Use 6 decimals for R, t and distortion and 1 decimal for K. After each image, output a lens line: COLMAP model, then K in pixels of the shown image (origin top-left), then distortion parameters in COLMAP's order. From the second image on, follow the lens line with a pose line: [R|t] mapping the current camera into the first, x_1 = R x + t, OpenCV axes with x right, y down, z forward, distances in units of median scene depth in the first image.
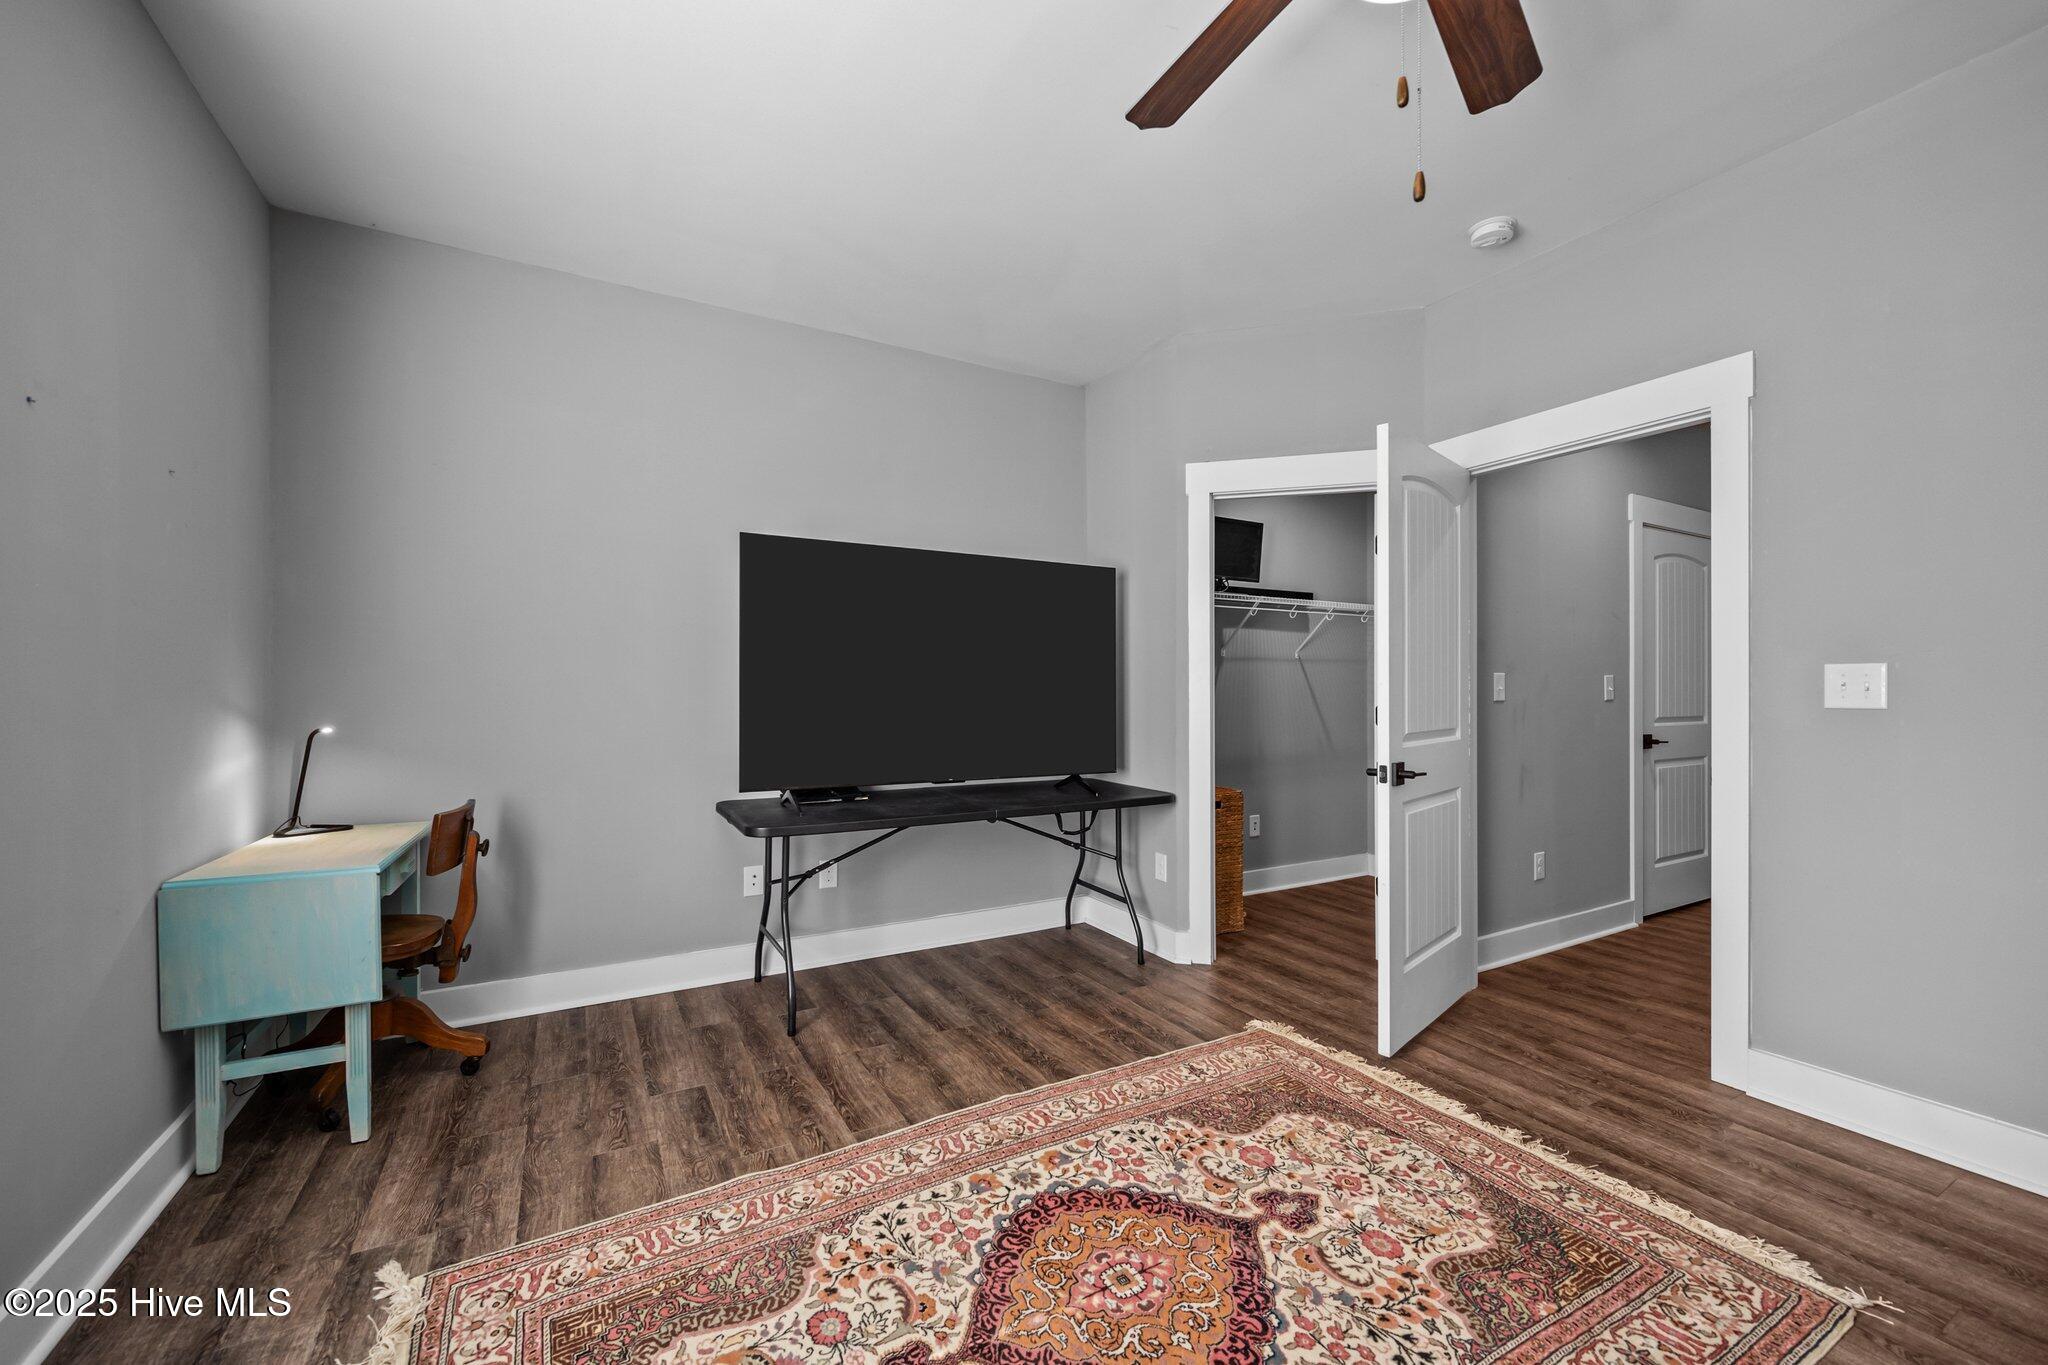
lens RADIAL K [[809.7, 0, 1030.0], [0, 809.7, 690.2], [0, 0, 1]] dist [-0.000545, 0.000441]
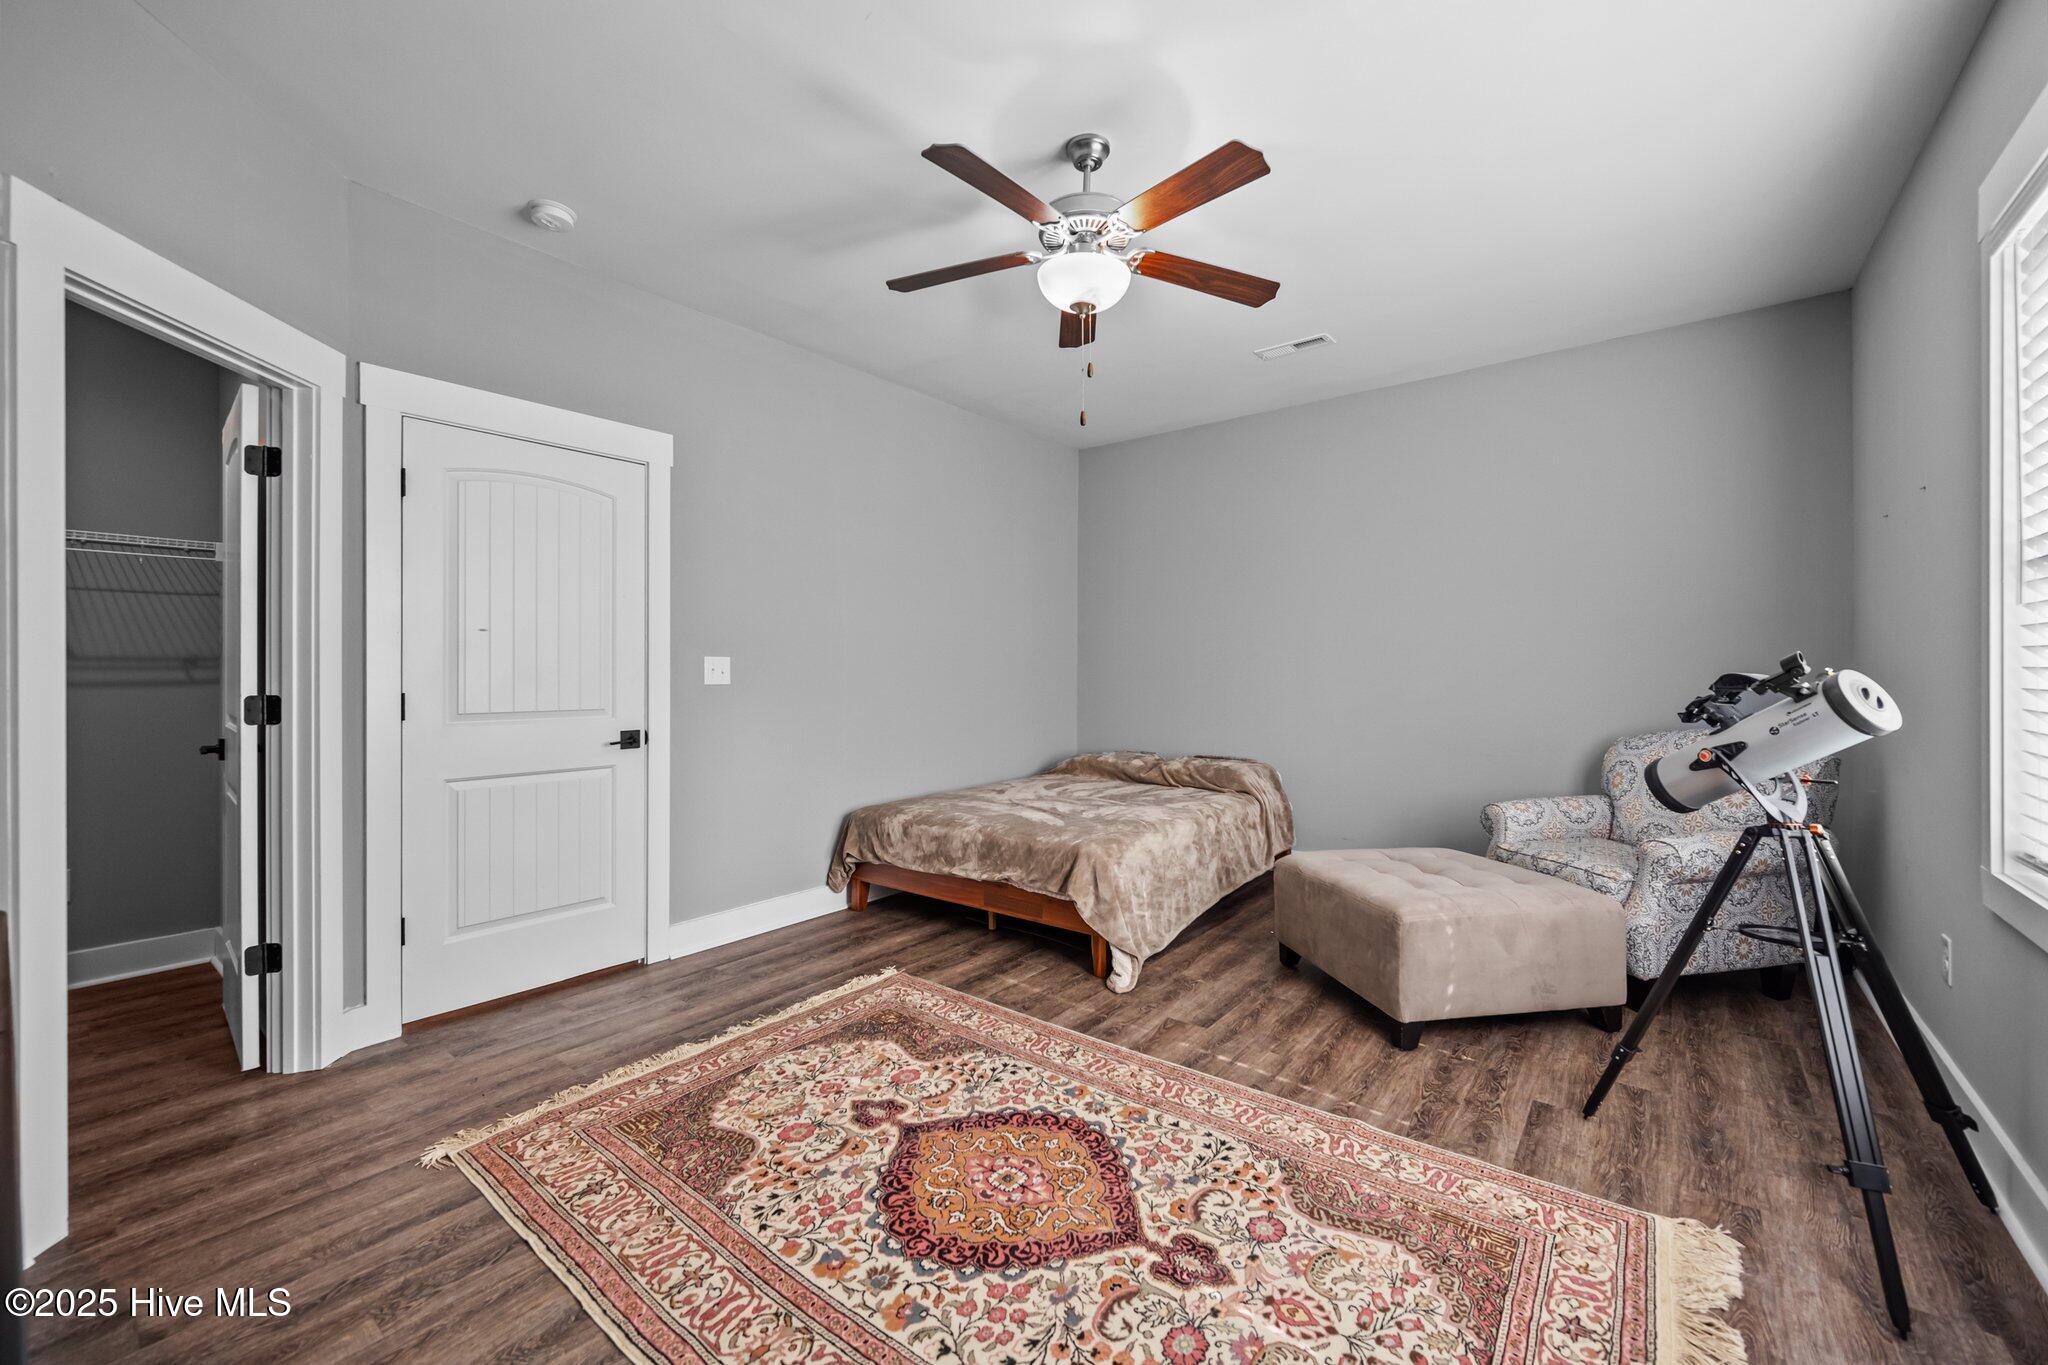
lens RADIAL K [[812.2, 0, 1029.4], [0, 812.2, 707.4], [0, 0, 1]] dist [-0.000641, -0.000051]
pose [[-0.379679, -0.038230, 0.924328, -0.817896], [0.001294, 0.999123, 0.041855, 0.001855], [-0.925117, 0.017087, -0.379297, 1.207016]]
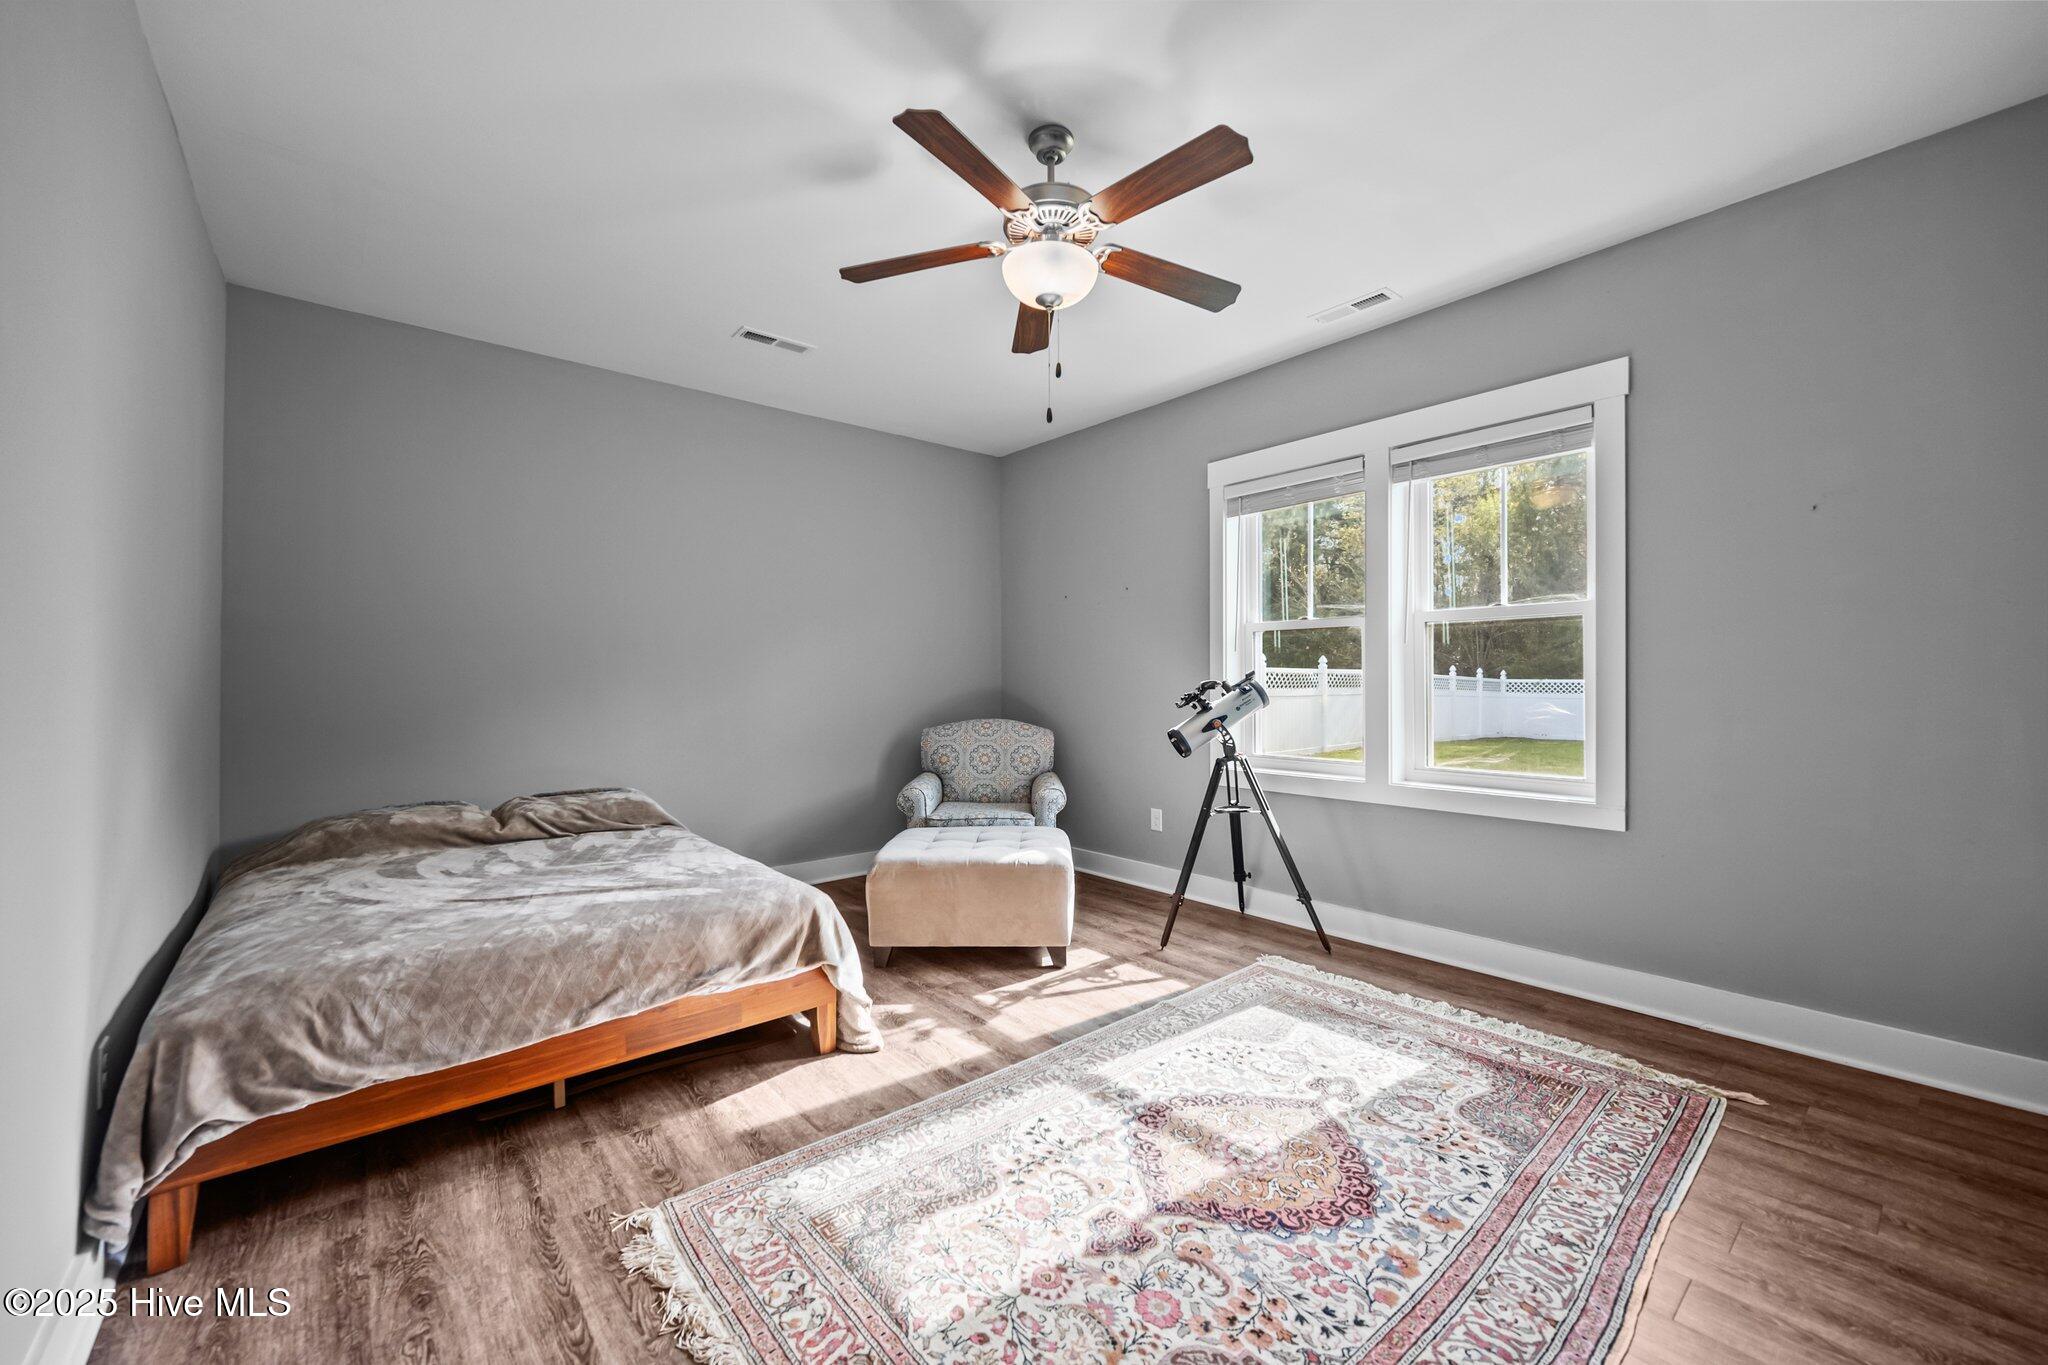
lens RADIAL K [[809.7, 0, 1030.0], [0, 809.7, 690.2], [0, 0, 1]] dist [-0.000545, 0.000441]
pose [[-0.981666, 0.008638, -0.190415, 0.577731], [0.007262, 0.999942, 0.007924, 0.007394], [0.190473, 0.006396, -0.981672, 1.850081]]
